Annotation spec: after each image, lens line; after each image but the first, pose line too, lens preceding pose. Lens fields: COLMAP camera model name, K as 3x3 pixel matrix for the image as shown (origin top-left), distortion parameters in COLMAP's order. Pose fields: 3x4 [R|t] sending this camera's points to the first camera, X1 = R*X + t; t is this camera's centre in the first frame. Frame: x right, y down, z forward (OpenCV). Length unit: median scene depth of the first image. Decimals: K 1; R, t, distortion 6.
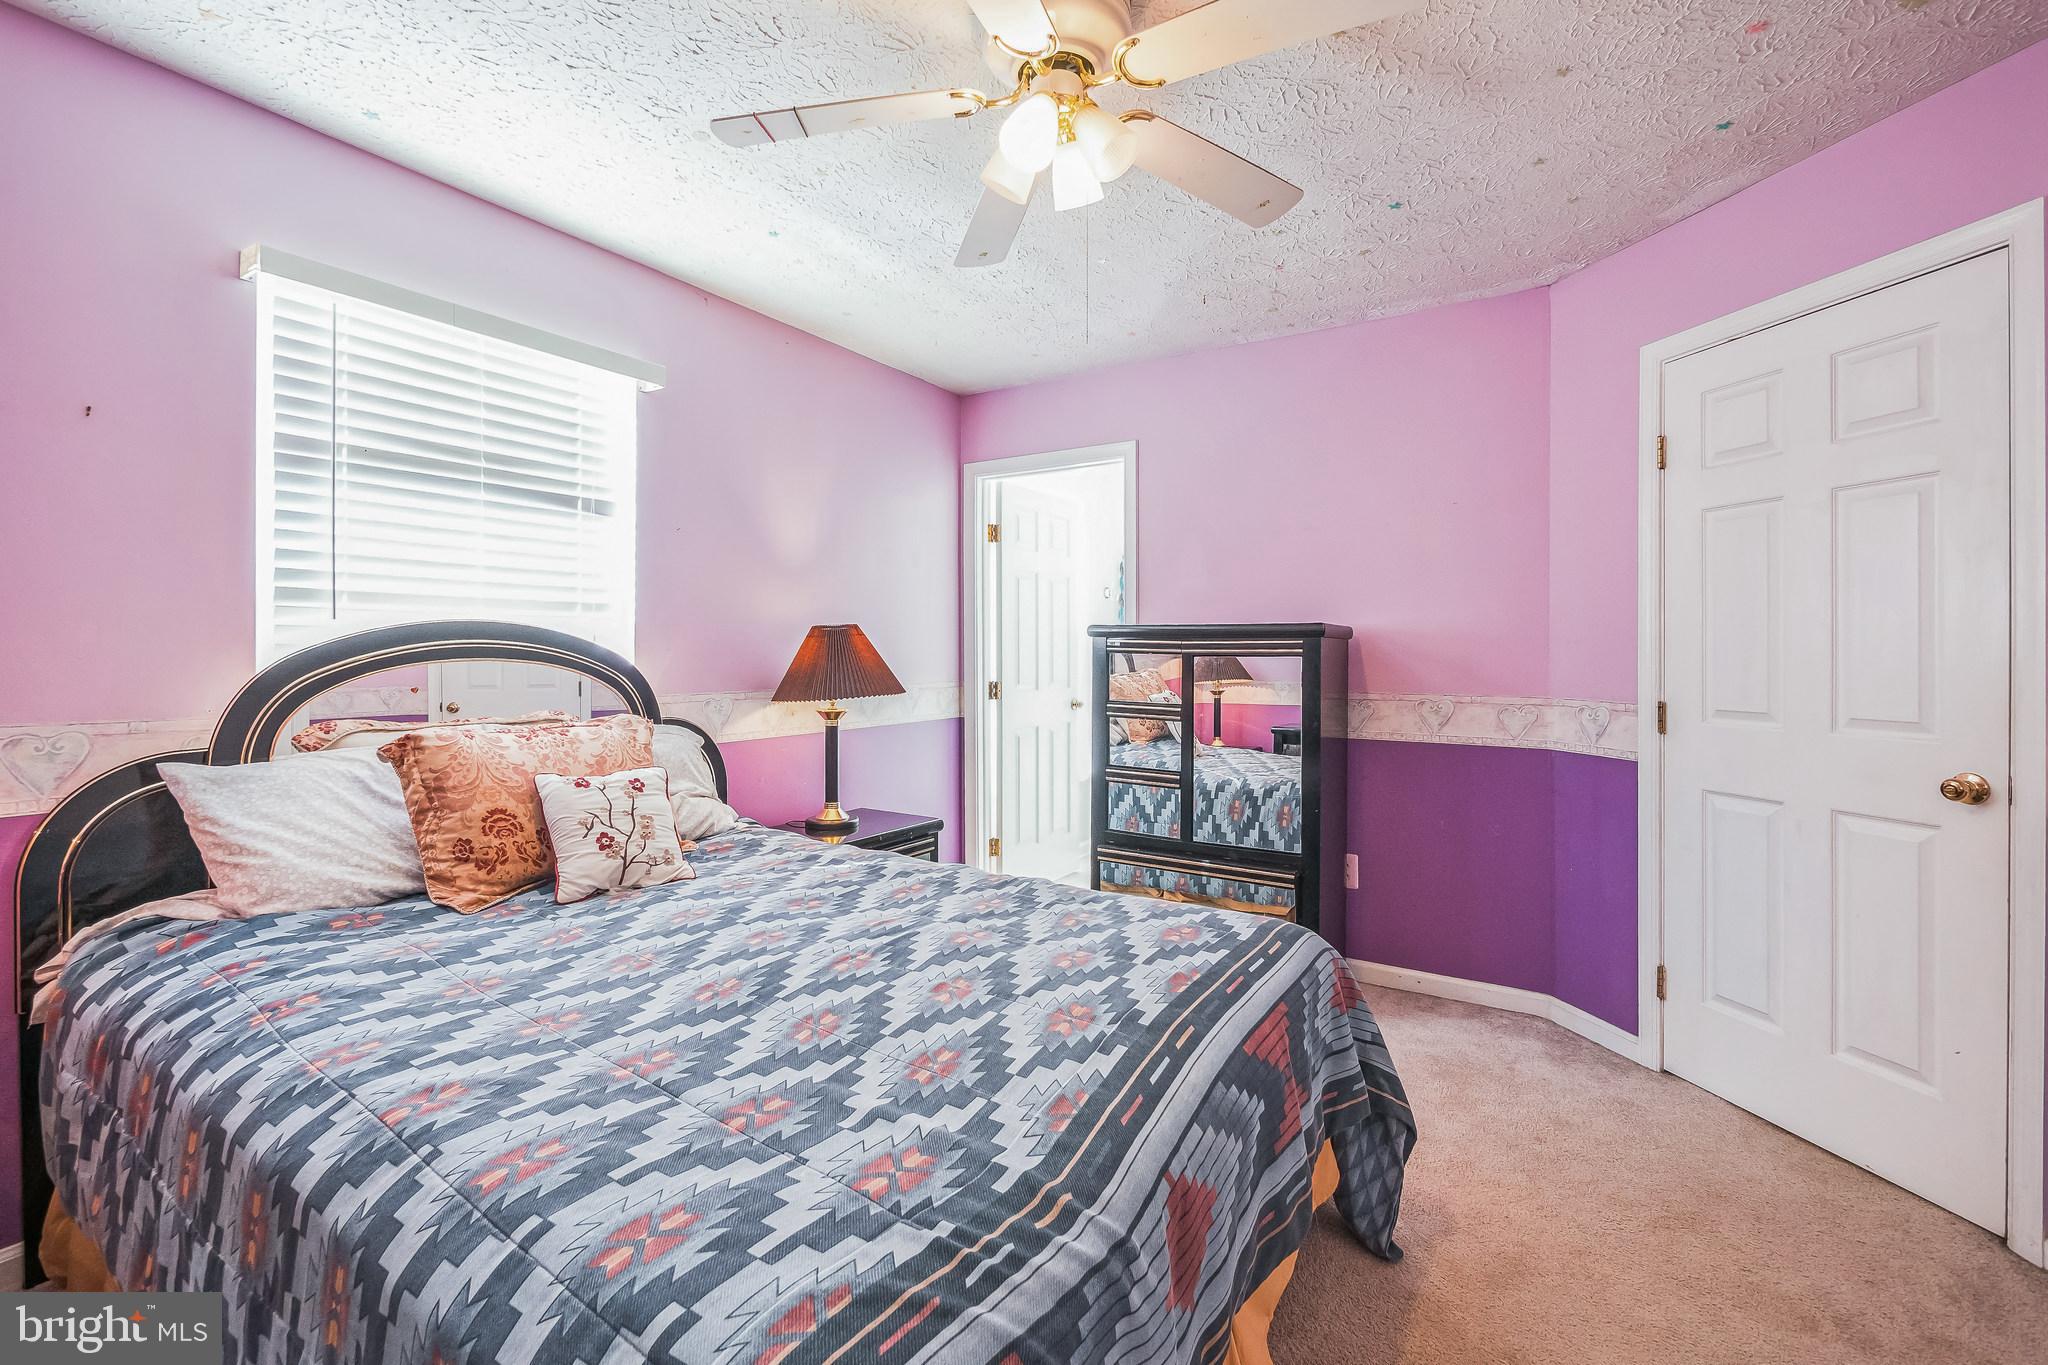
lens RADIAL K [[887.9, 0, 1019.3], [0, 887.9, 674.9], [0, 0, 1]] dist [-0.002905, -0.000017]
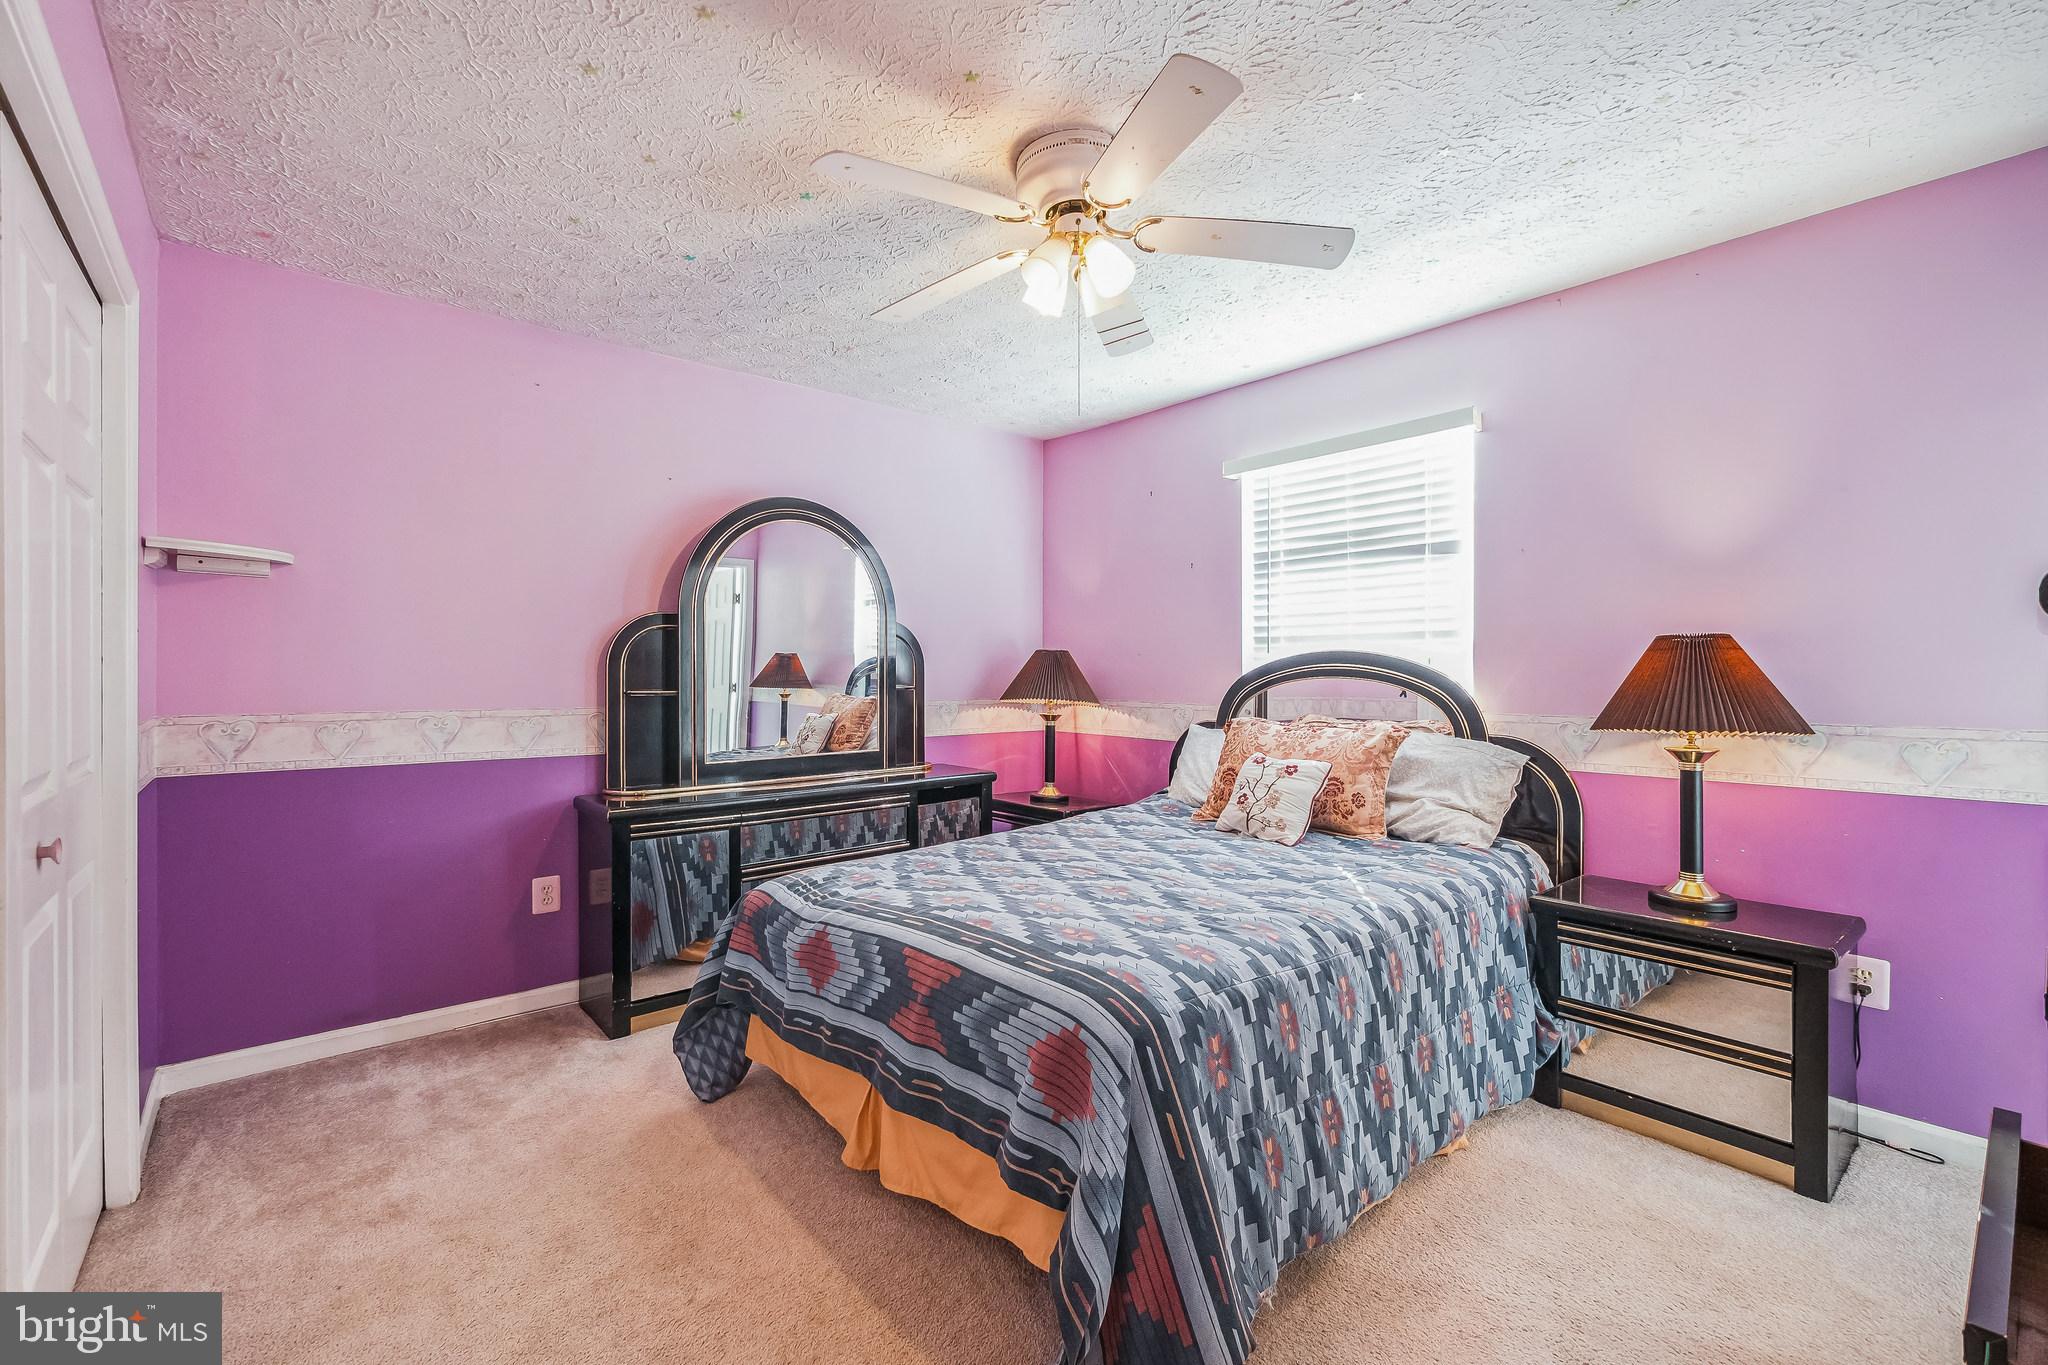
lens RADIAL K [[887.9, 0, 1019.3], [0, 887.9, 674.9], [0, 0, 1]] dist [-0.002905, -0.000017]
pose [[-0.295380, -0.001313, -0.955379, 0.900413], [-0.025476, 0.999654, 0.006503, -0.017727], [0.955040, 0.026261, -0.295311, 0.914299]]
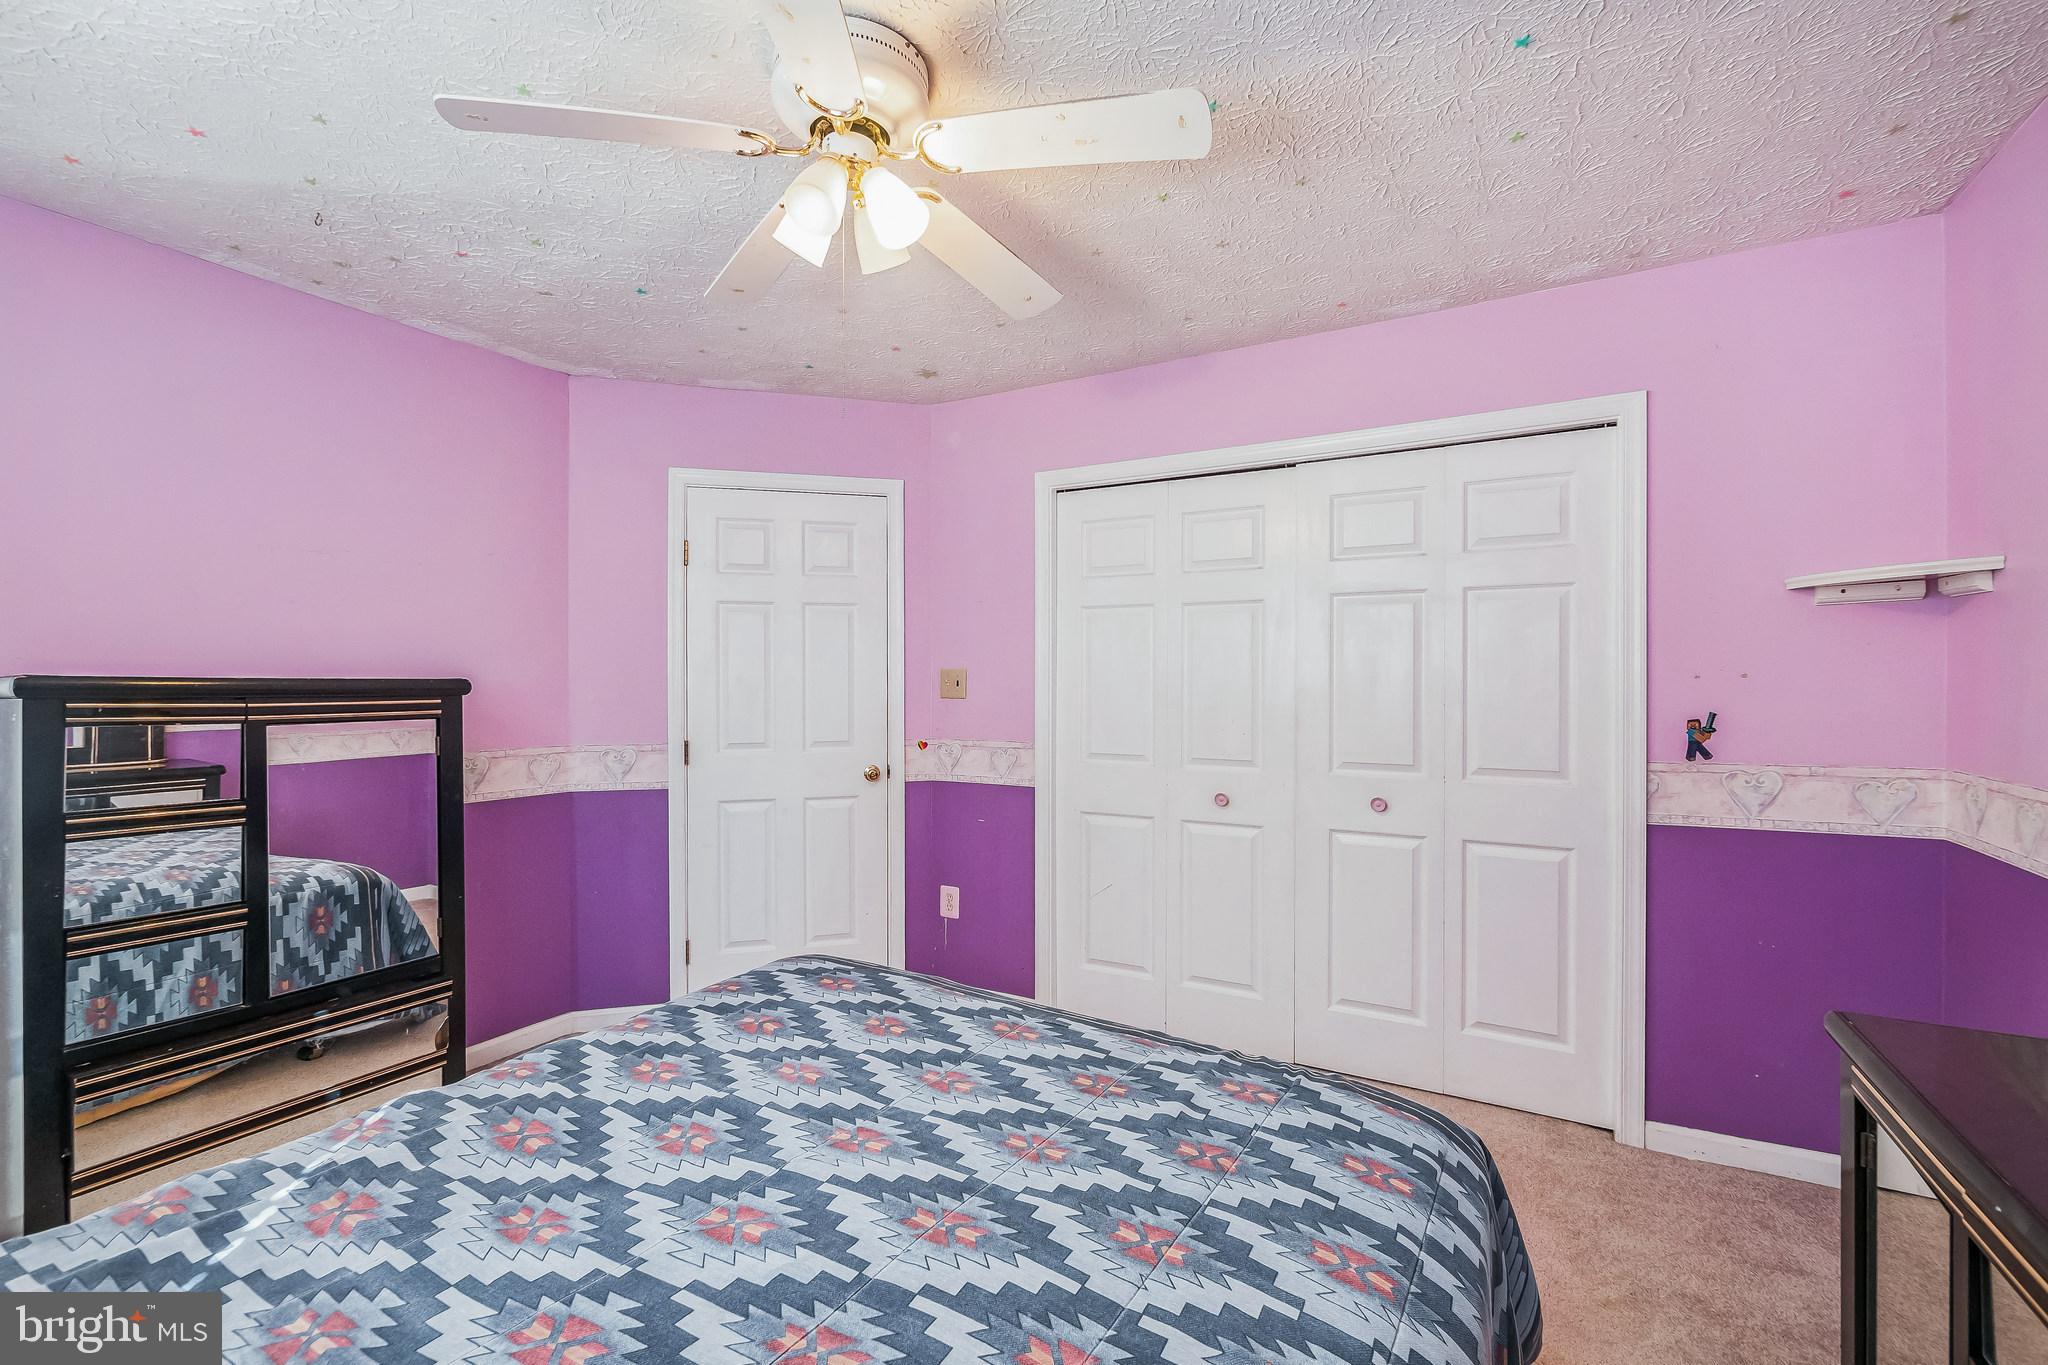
lens RADIAL K [[874.0, 0, 1019.1], [0, 874.0, 712.6], [0, 0, 1]] dist [-0.004757, 0.000056]
pose [[-0.050501, -0.038488, 0.997982, -0.649514], [0.026919, 0.998842, 0.039883, -0.054589], [-0.998361, 0.028879, -0.049406, 0.608478]]
